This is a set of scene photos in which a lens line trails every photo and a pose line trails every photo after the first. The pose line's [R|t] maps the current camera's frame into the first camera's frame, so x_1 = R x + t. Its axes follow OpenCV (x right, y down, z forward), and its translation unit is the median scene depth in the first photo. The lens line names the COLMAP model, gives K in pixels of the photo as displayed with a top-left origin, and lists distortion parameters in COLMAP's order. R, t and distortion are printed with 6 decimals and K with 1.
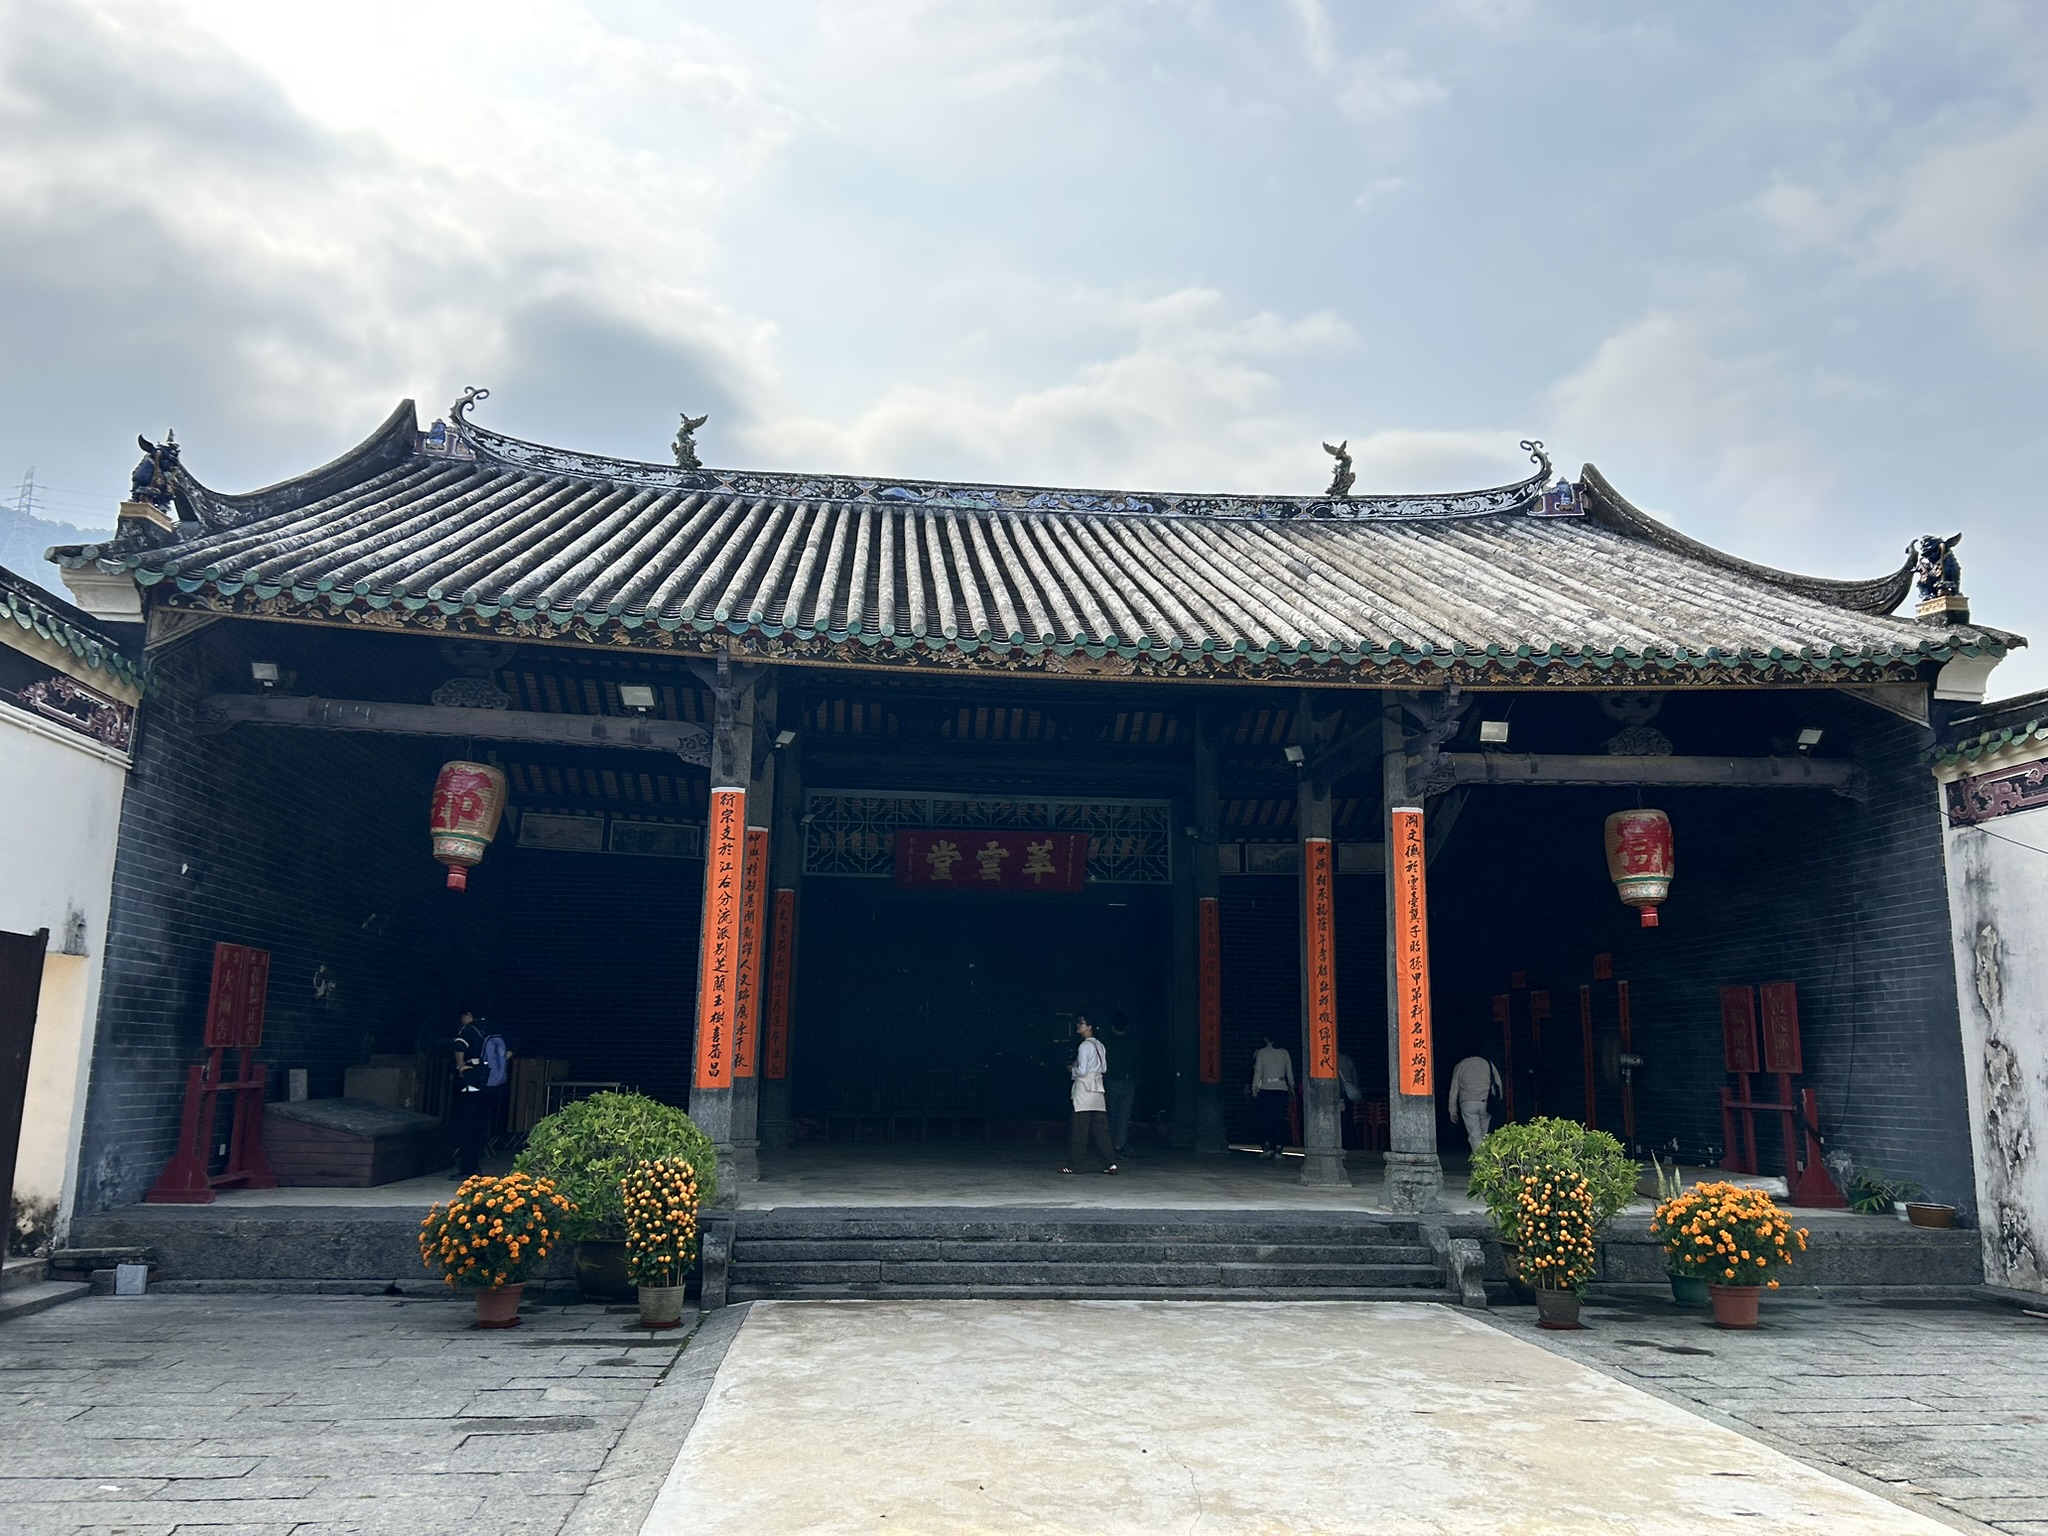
lens RADIAL K [[1558.5, 0, 1024.0], [0, 1558.5, 768.0], [0, 0, 1]] dist [0.074387, -0.120000]
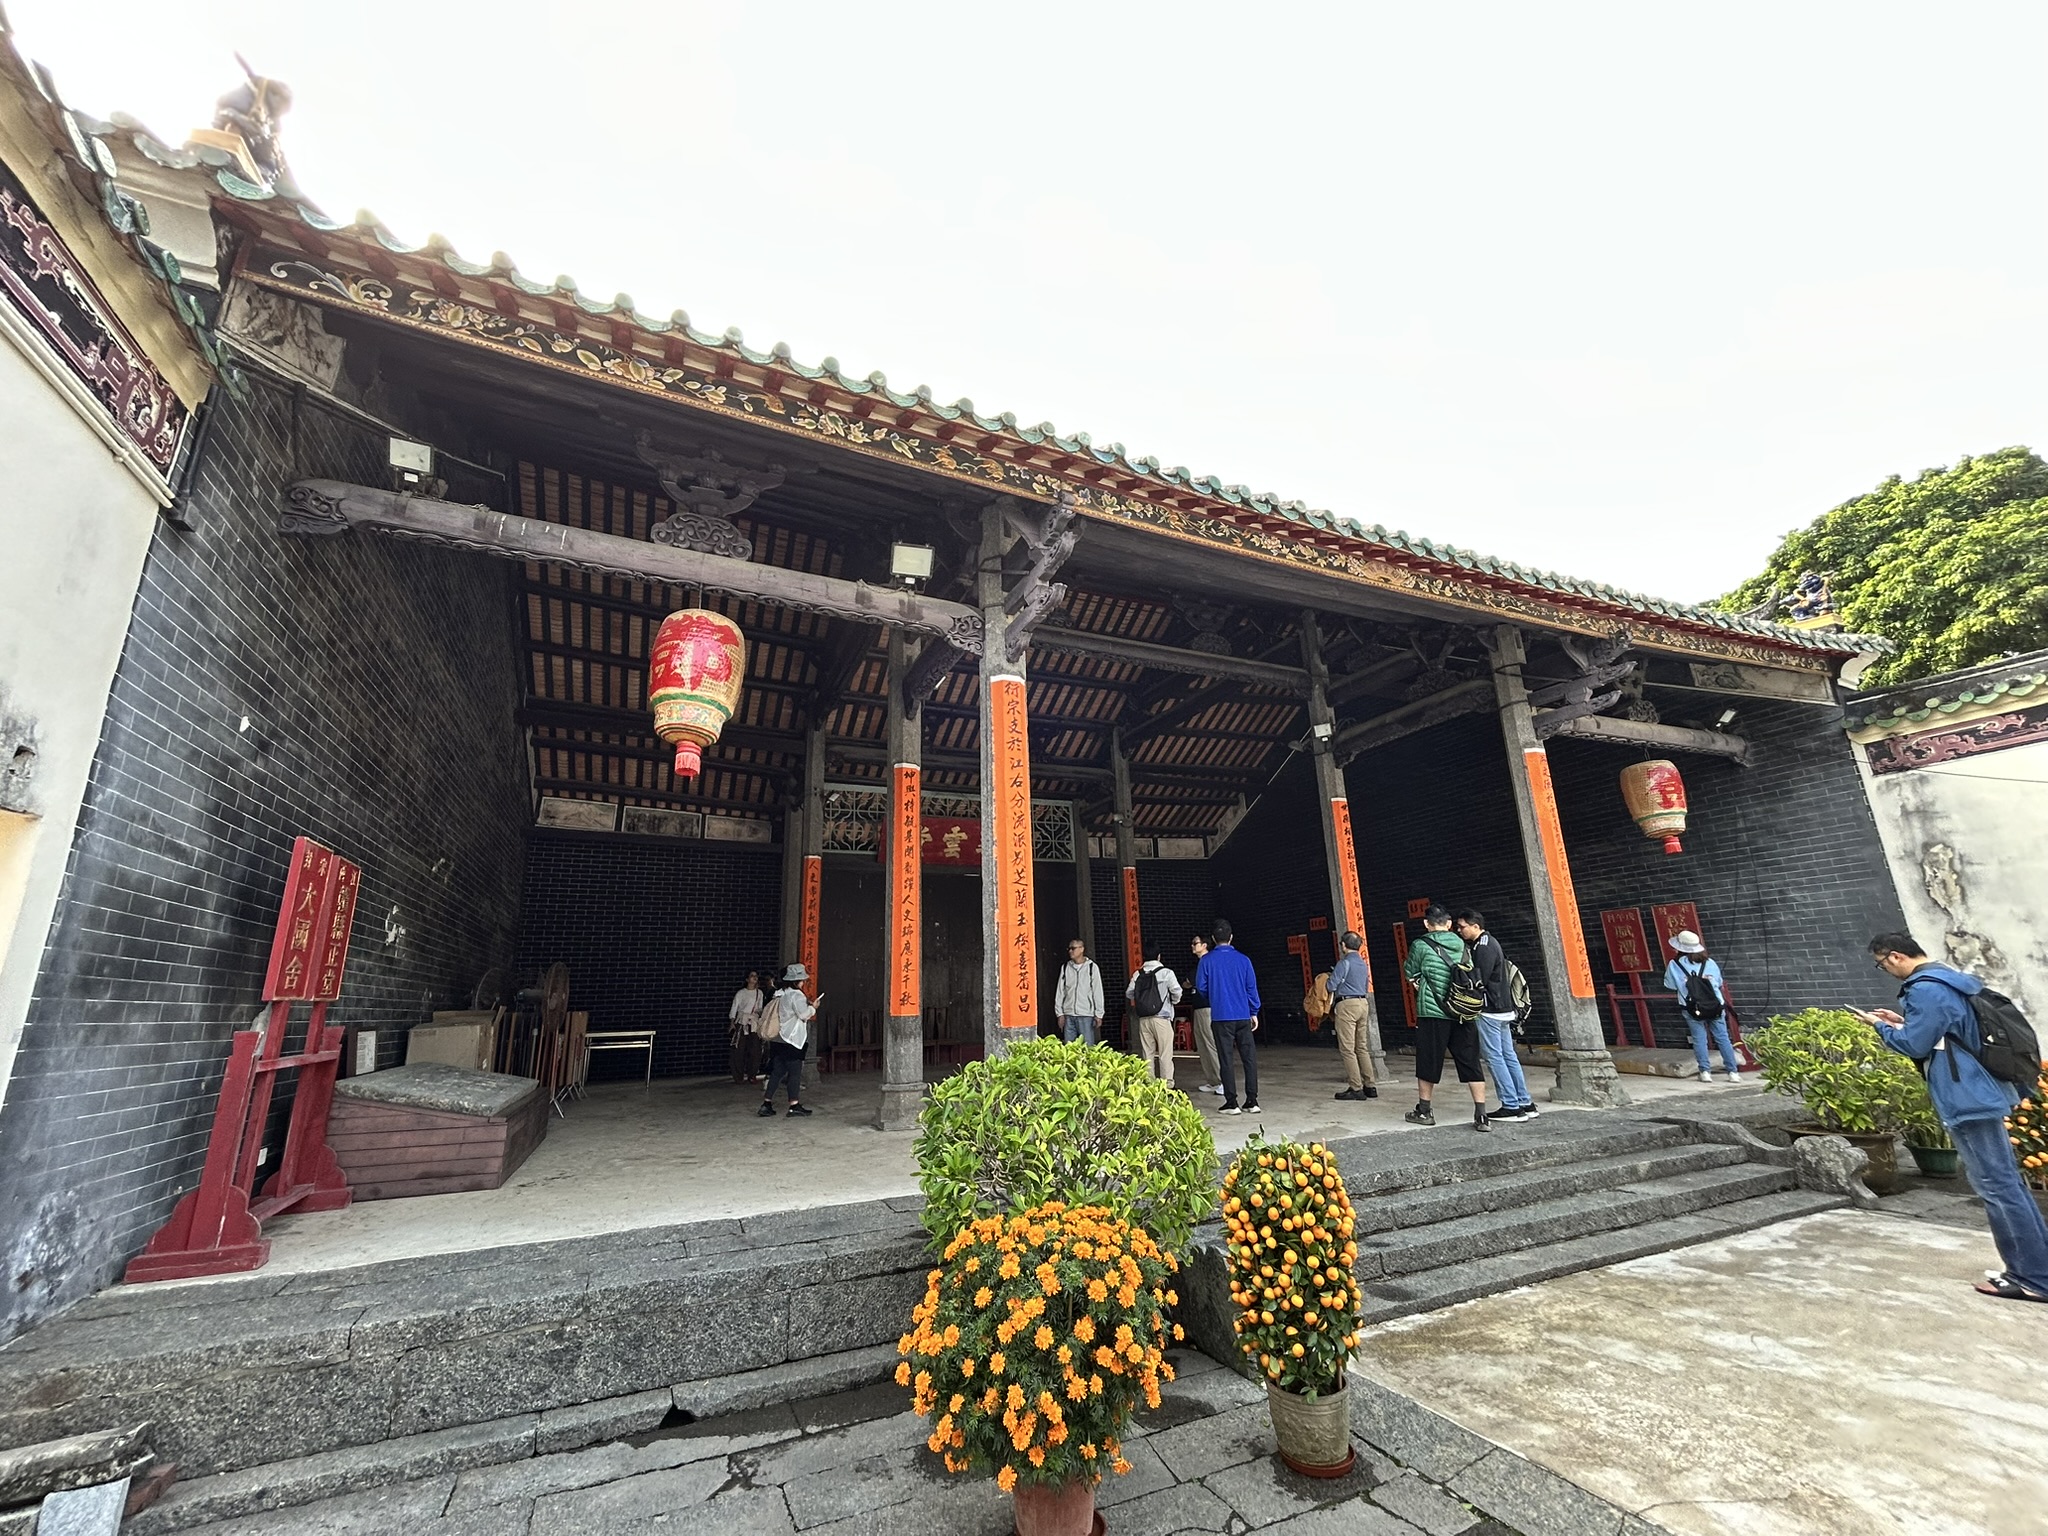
lens RADIAL K [[832.7, 0, 1023.1], [0, 832.7, 772.6], [0, 0, 1]] dist [0.007554, -0.007139]
pose [[0.947664, 0.040358, 0.316709, -0.335897], [-0.013884, 0.996249, -0.085406, 0.108774], [-0.318968, 0.076539, 0.944670, 0.573399]]
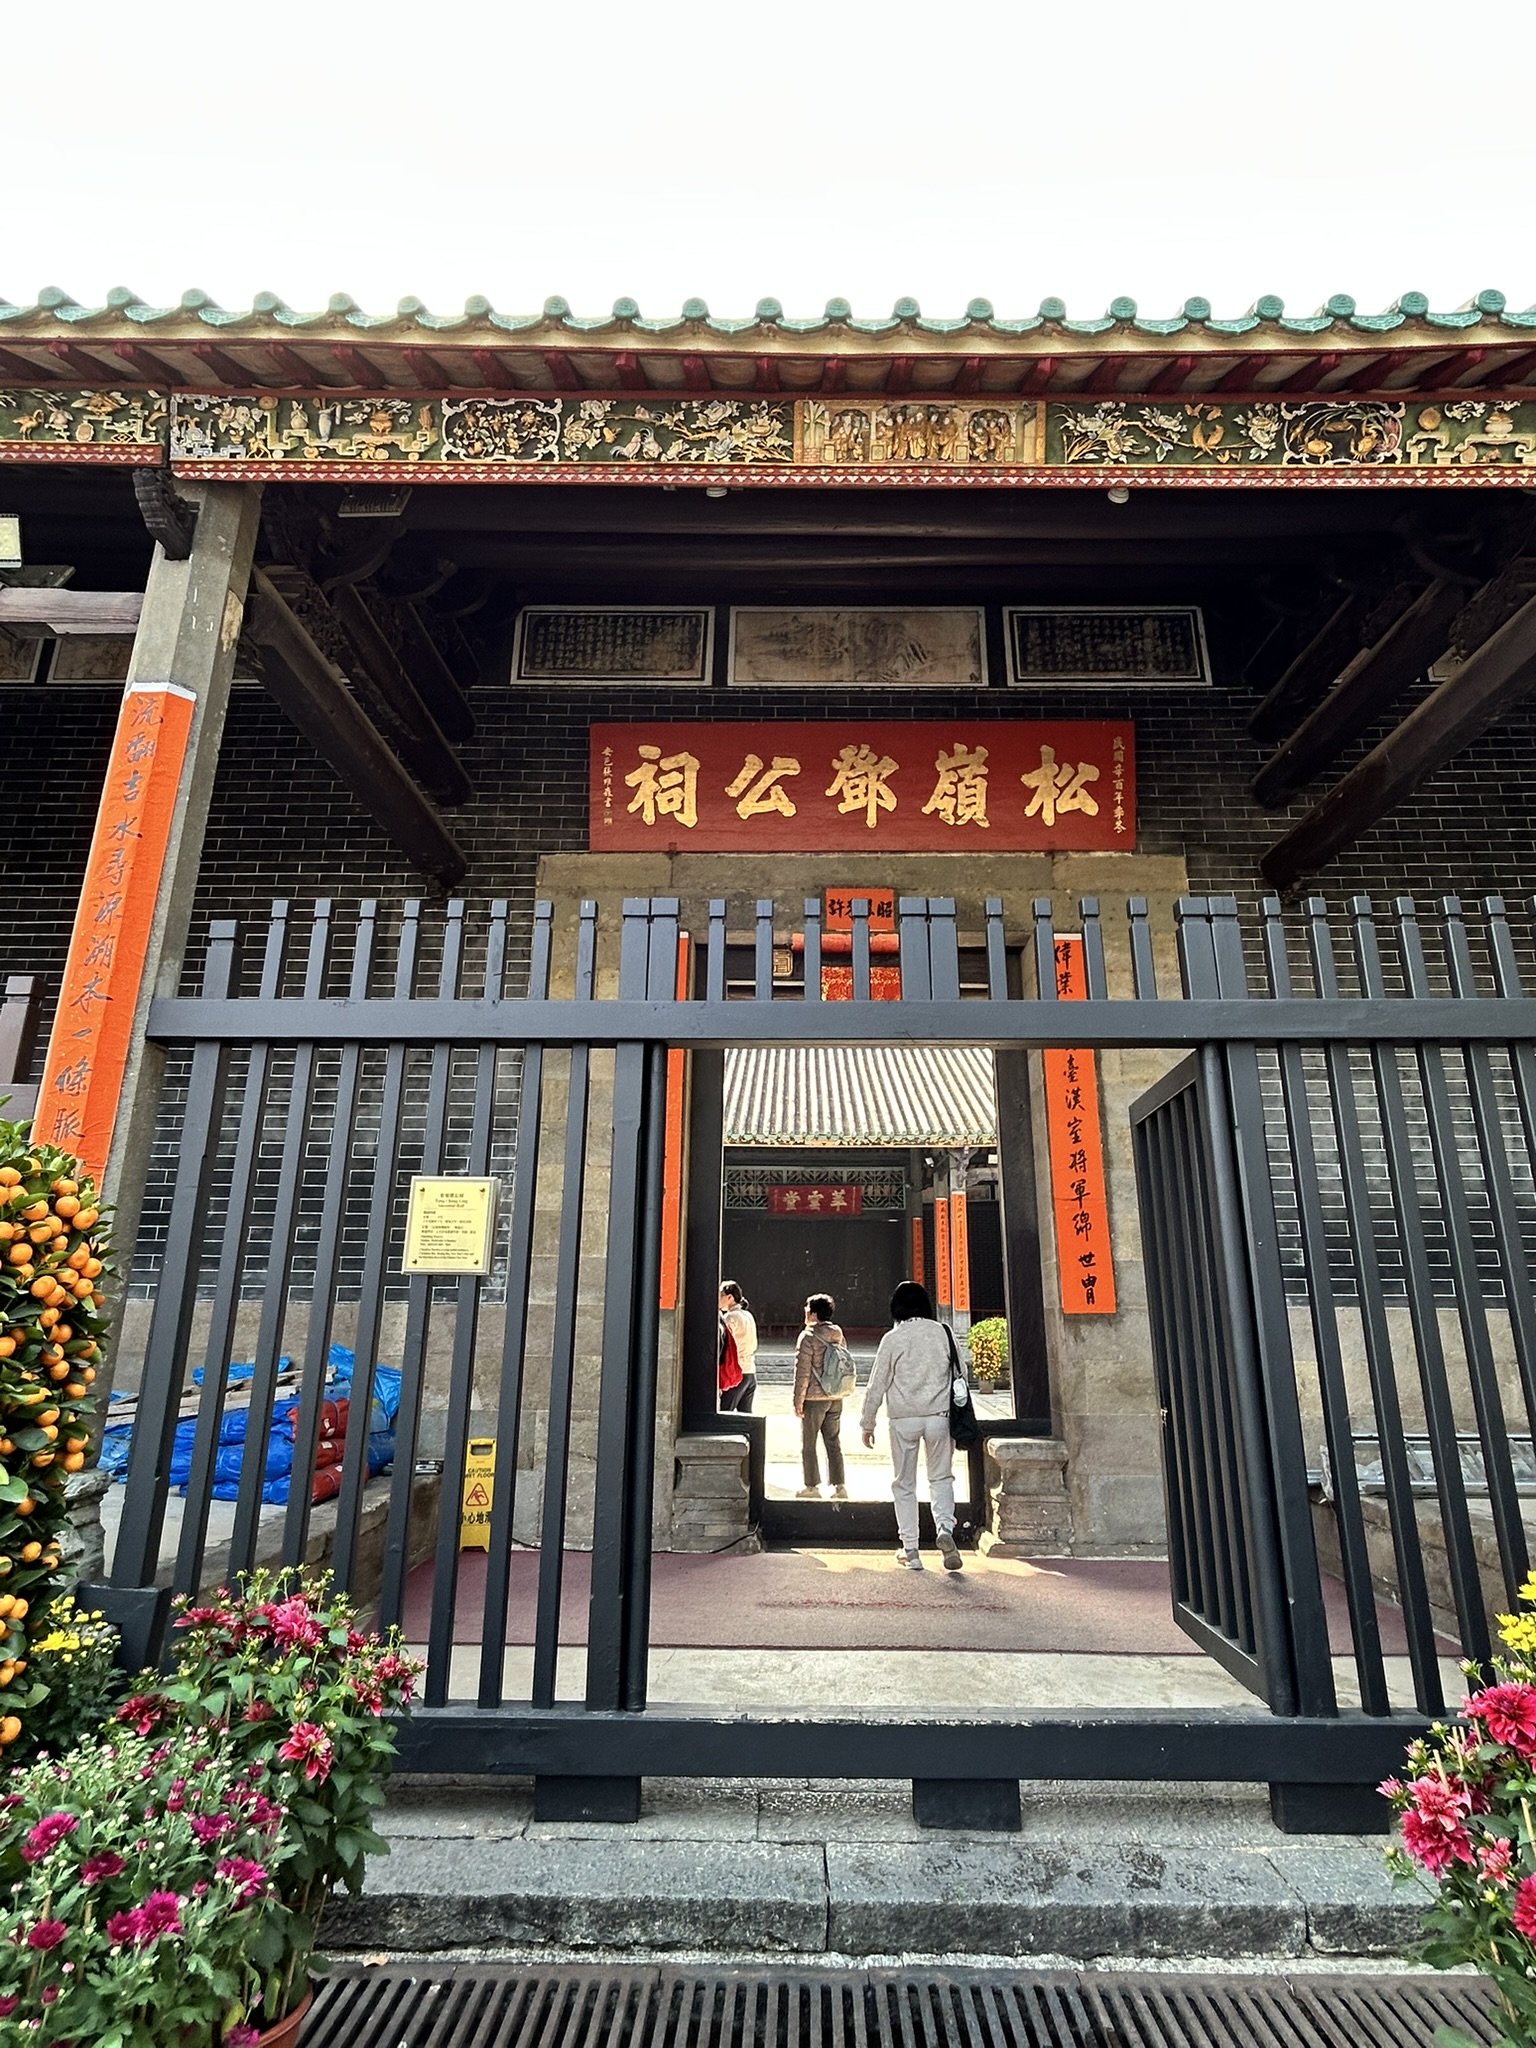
lens RADIAL K [[1010.5, 0, 768.0], [0, 1010.5, 1024.0], [0, 0, 1]] dist [-0.000416, -0.000006]
pose [[0.992902, -0.037506, -0.112867, 0.157162], [0.028117, 0.996098, -0.083658, -0.128131], [0.115564, 0.079891, 0.990082, -0.709791]]
